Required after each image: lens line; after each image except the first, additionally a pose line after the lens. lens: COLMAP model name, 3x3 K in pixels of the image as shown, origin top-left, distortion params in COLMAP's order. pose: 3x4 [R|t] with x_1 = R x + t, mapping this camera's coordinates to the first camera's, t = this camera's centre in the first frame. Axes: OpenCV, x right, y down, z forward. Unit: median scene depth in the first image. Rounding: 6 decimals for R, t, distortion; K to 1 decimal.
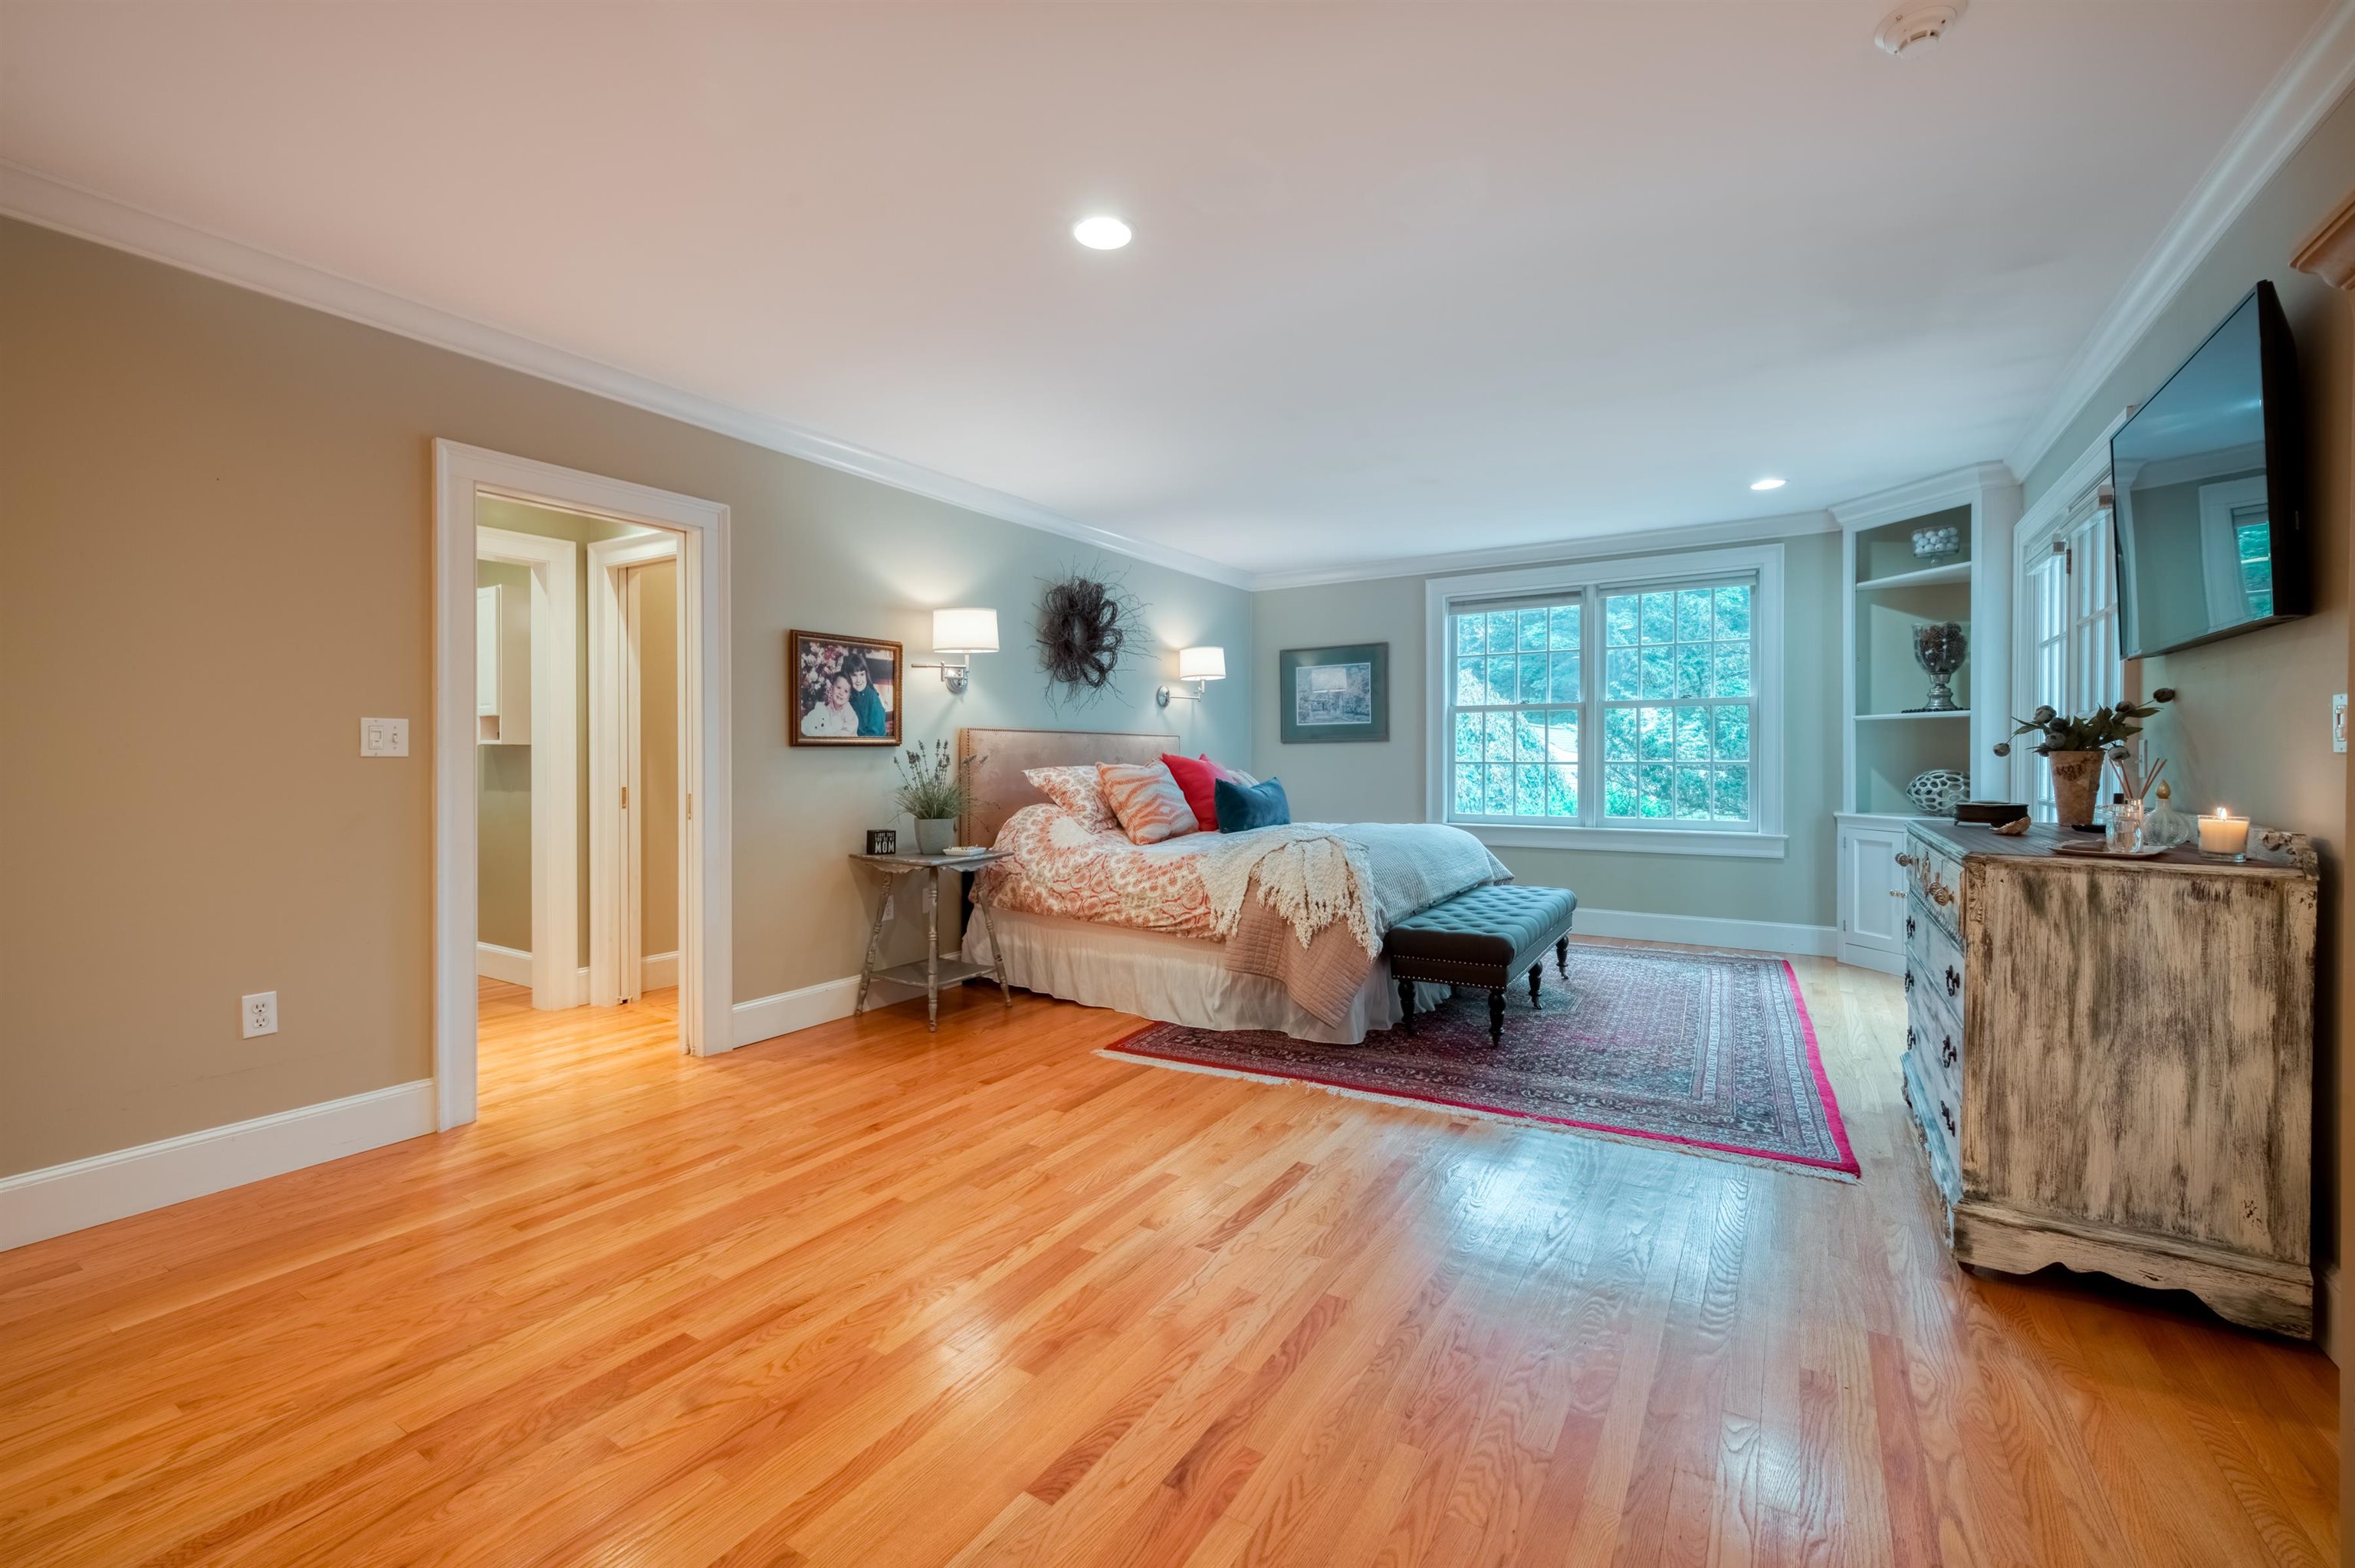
lens RADIAL K [[989.2, 0, 1190.6], [0, 989.2, 778.4], [0, 0, 1]] dist [0.000880, 0.000366]
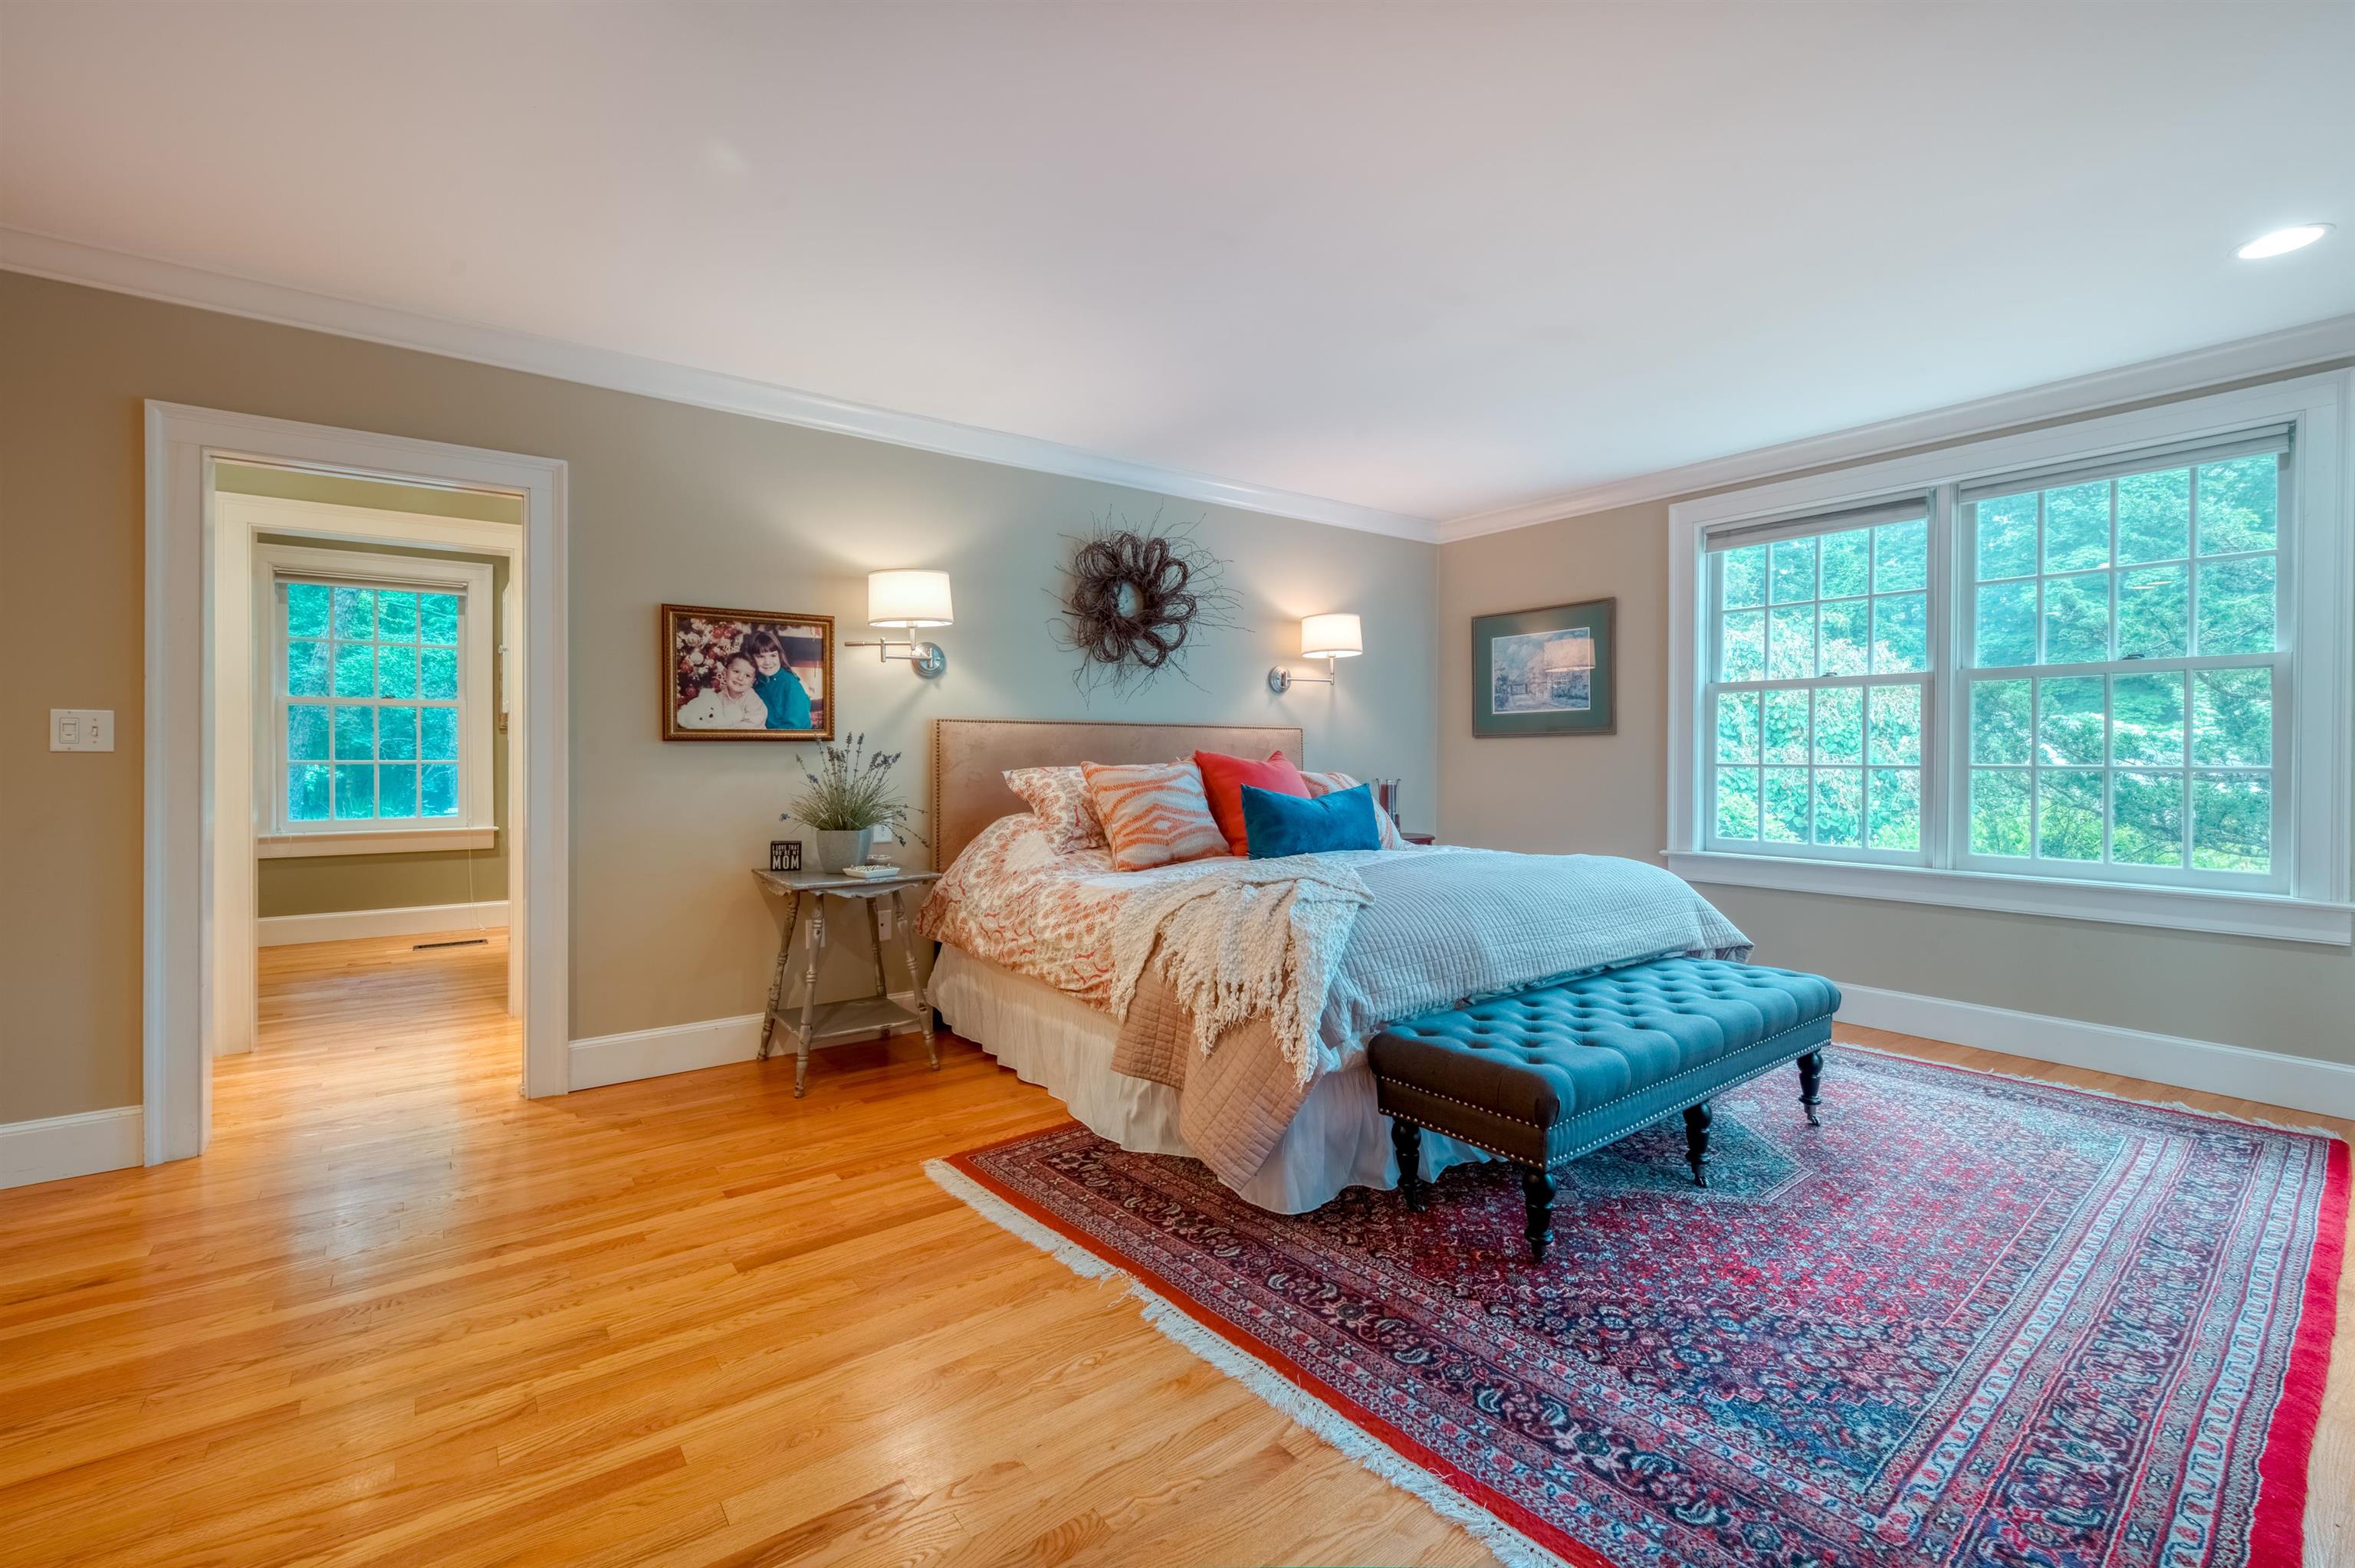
lens RADIAL K [[989.2, 0, 1163.2], [0, 989.2, 773.2], [0, 0, 1]] dist [0.000880, 0.000366]
pose [[0.921908, 0.012167, -0.387219, 0.310917], [-0.012728, 0.999918, 0.001116, -0.010484], [0.387201, 0.003900, 0.921987, 0.365193]]
